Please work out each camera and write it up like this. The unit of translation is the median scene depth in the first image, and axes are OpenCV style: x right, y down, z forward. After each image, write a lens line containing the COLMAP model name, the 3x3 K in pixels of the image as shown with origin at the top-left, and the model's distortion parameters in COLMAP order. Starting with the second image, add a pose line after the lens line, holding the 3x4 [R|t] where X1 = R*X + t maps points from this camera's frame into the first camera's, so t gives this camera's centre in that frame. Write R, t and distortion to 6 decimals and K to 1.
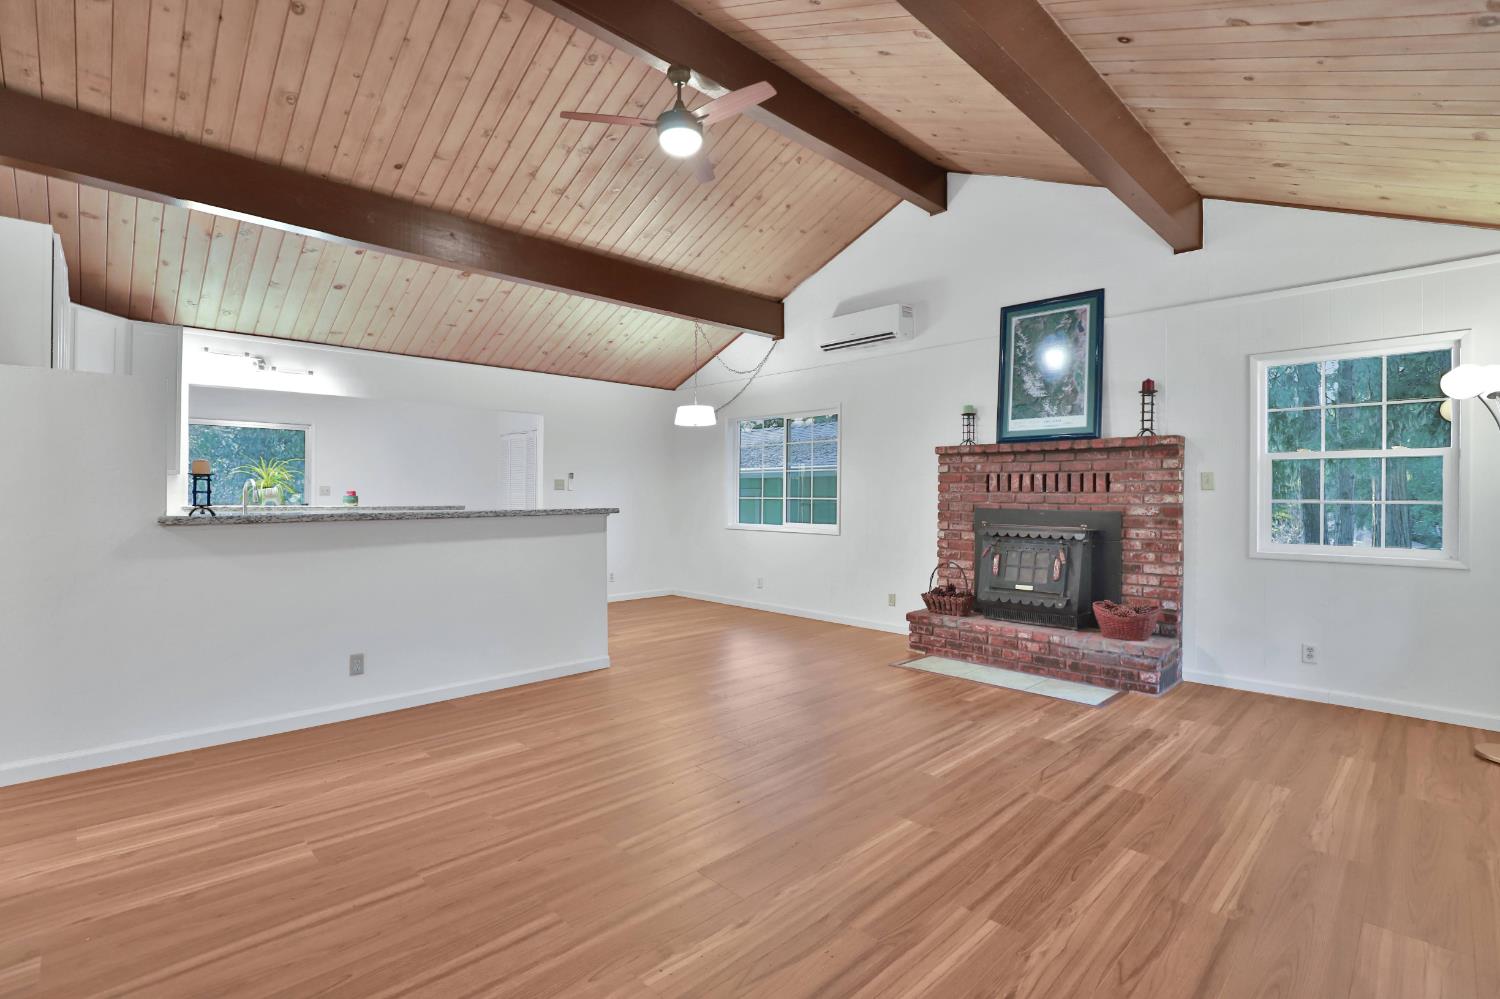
lens RADIAL K [[694.0, 0, 739.6], [0, 694.0, 499.3], [0, 0, 1]] dist [-0.034194, 0.005854]
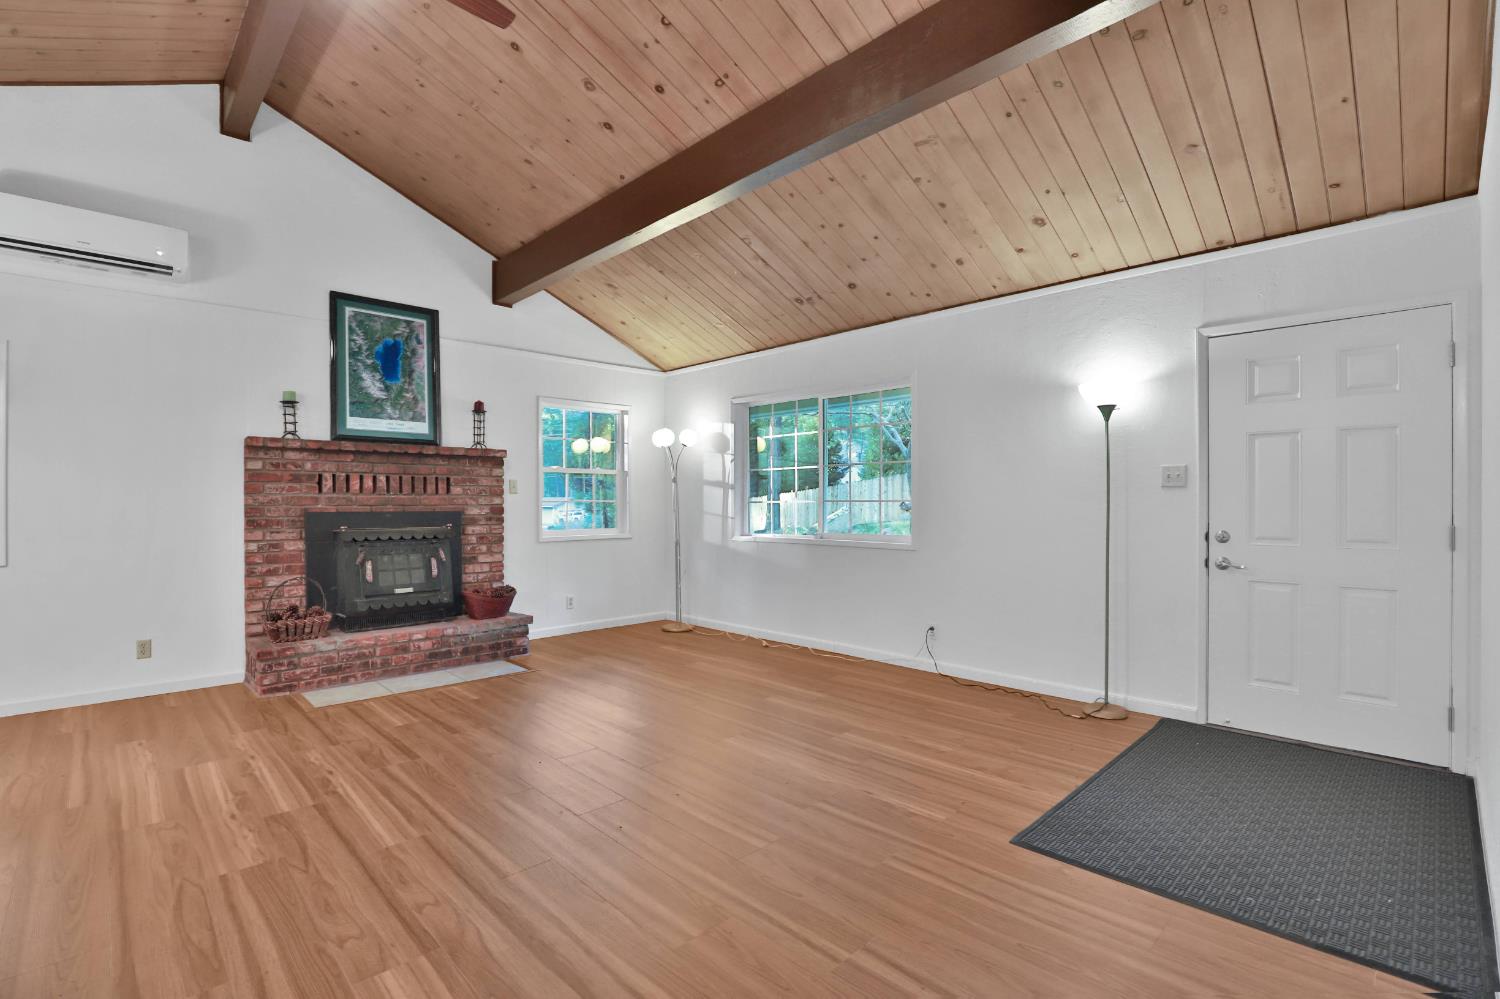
lens RADIAL K [[694.0, 0, 750.3], [0, 694.0, 497.9], [0, 0, 1]] dist [-0.034194, 0.005854]
pose [[-0.008842, 0.000144, 0.999961, -0.578272], [0.008181, 0.999967, -0.000072, -0.000914], [-0.999927, 0.008180, -0.008843, 0.502404]]
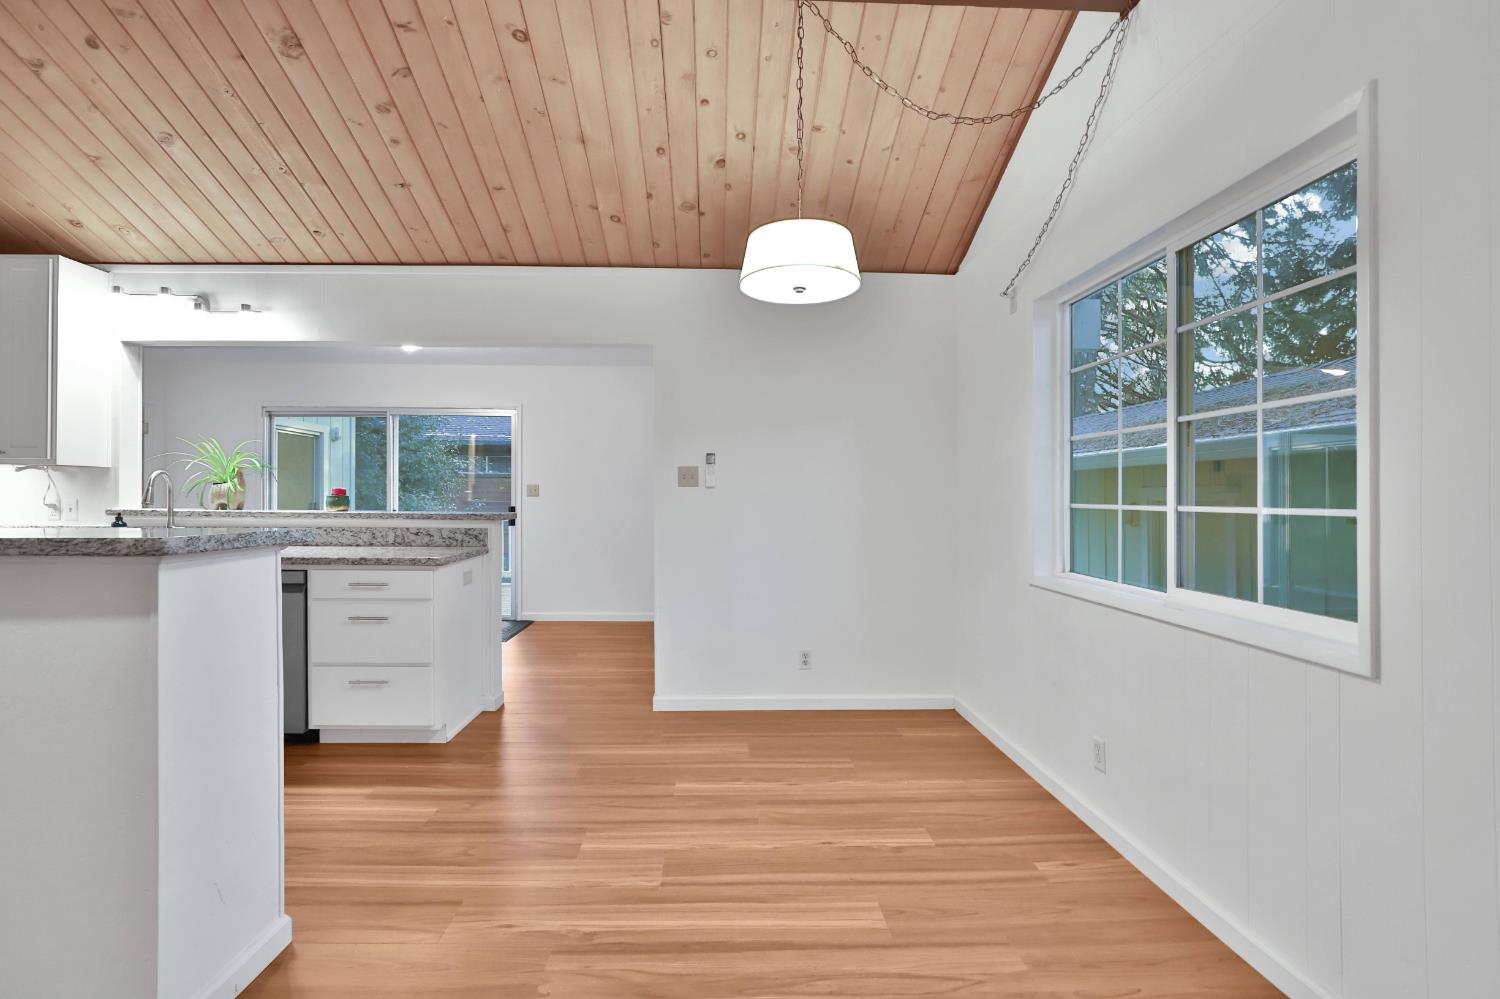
lens RADIAL K [[694.0, 0, 743.8], [0, 694.0, 500.9], [0, 0, 1]] dist [-0.034194, 0.005854]
pose [[0.753808, 0.008307, -0.657043, 0.182522], [-0.008998, 0.999957, 0.002319, -0.006062], [0.657034, 0.004164, 0.753850, 0.954455]]
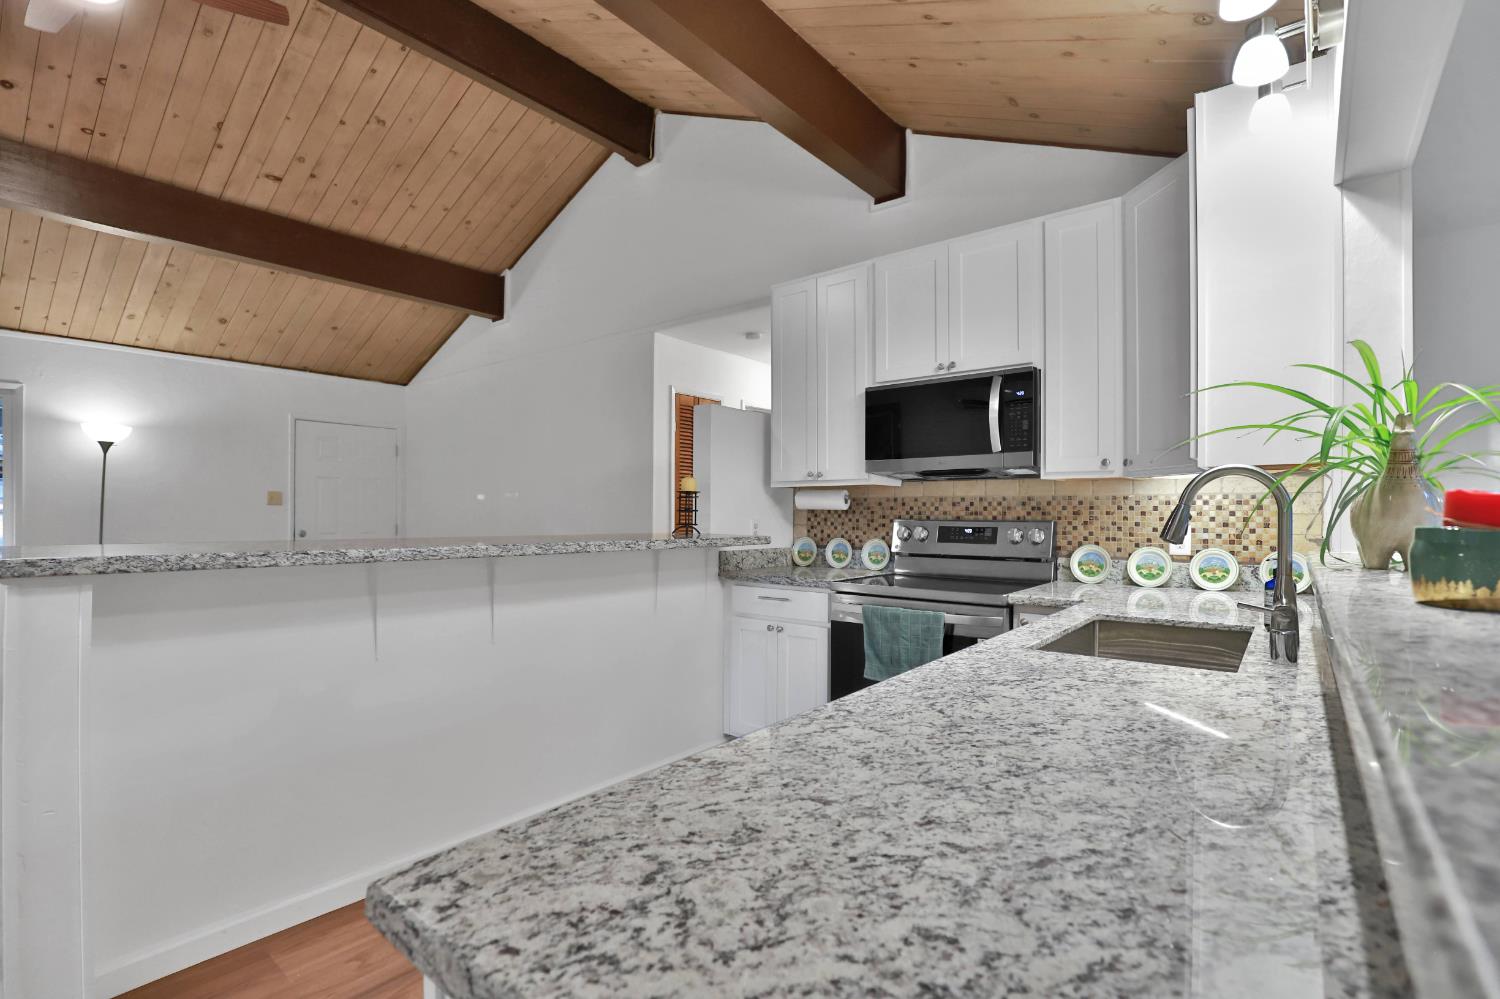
lens RADIAL K [[694.0, 0, 739.1], [0, 694.0, 519.2], [0, 0, 1]] dist [-0.034194, 0.005854]
pose [[-0.991416, -0.004590, -0.130664, -0.505399], [-0.006597, 0.999867, 0.014931, -0.009550], [0.130578, 0.015665, -0.991314, 1.378004]]
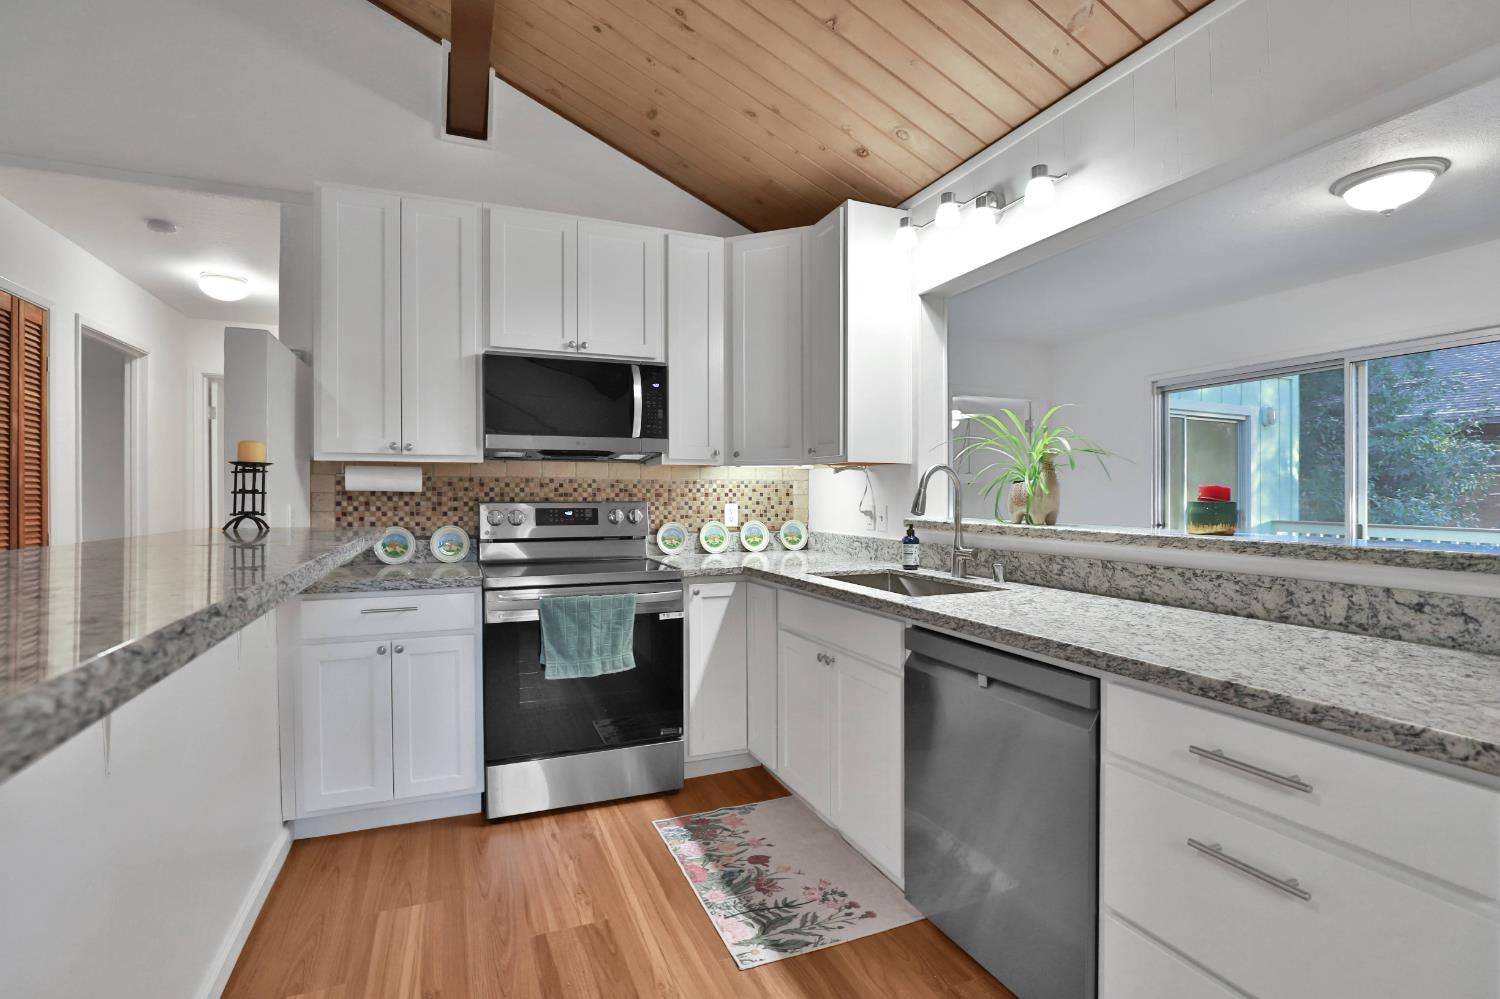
lens RADIAL K [[694.0, 0, 746.0], [0, 694.0, 501.4], [0, 0, 1]] dist [-0.034194, 0.005854]
pose [[-0.350618, 0.005731, -0.936501, -0.252643], [-0.007198, 0.999935, 0.008814, -0.007748], [0.936491, 0.009832, -0.350554, 1.137126]]
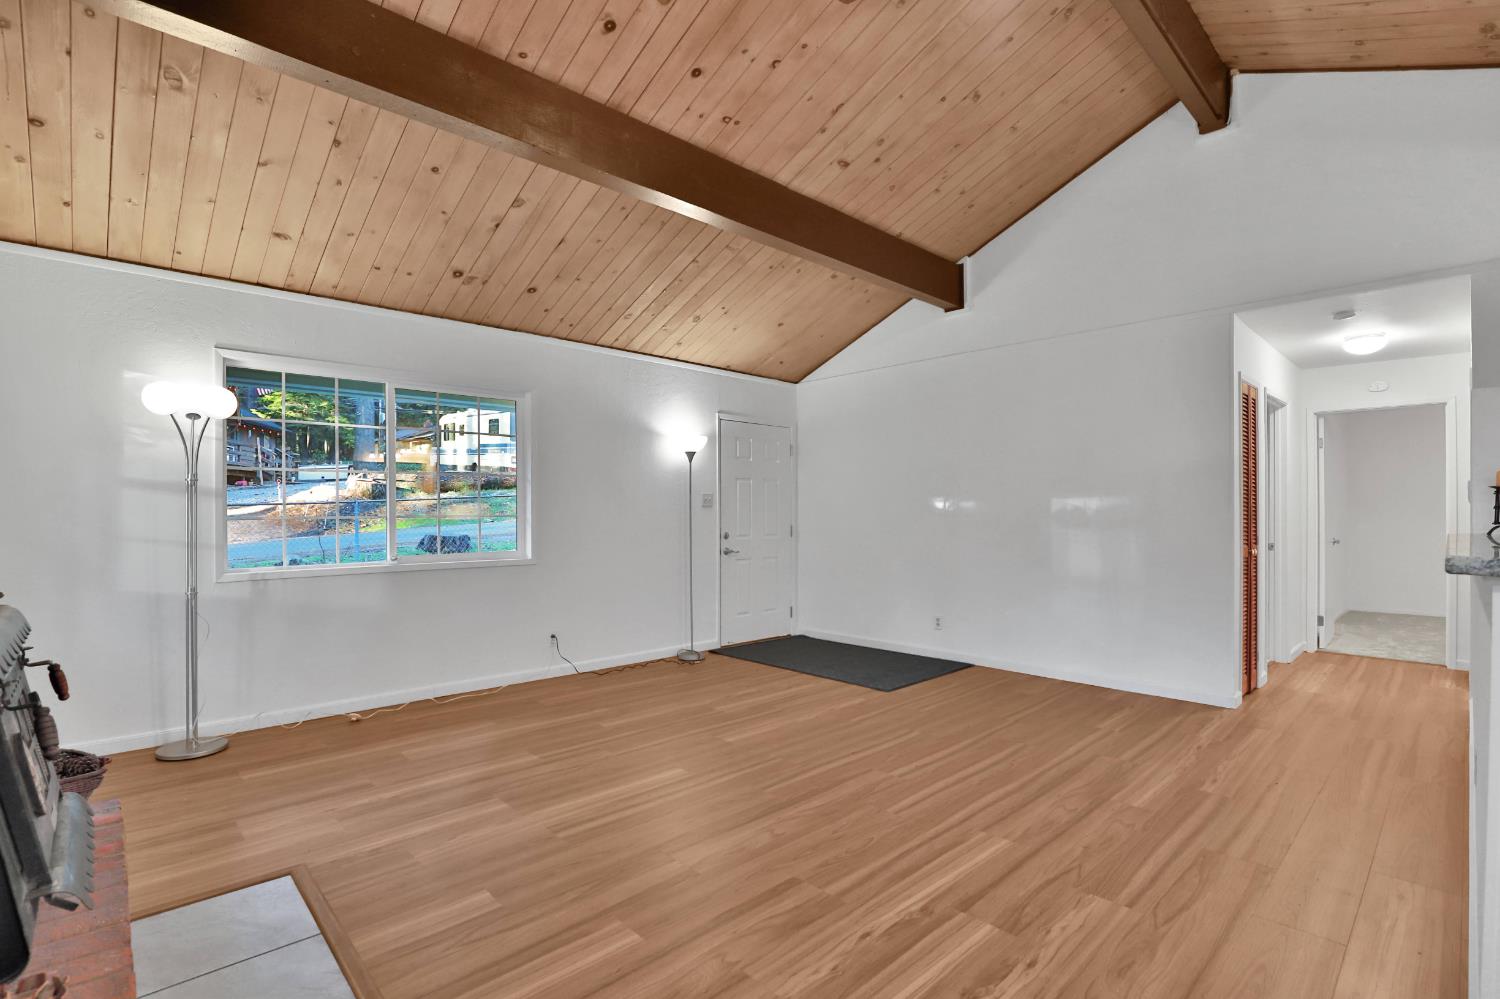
lens RADIAL K [[694.0, 0, 740.0], [0, 694.0, 512.6], [0, 0, 1]] dist [-0.034194, 0.005854]
pose [[-0.999921, -0.001258, 0.012507, 0.107705], [-0.001186, 0.999982, 0.005799, -0.006199], [-0.012515, 0.005783, -0.999905, 1.276459]]
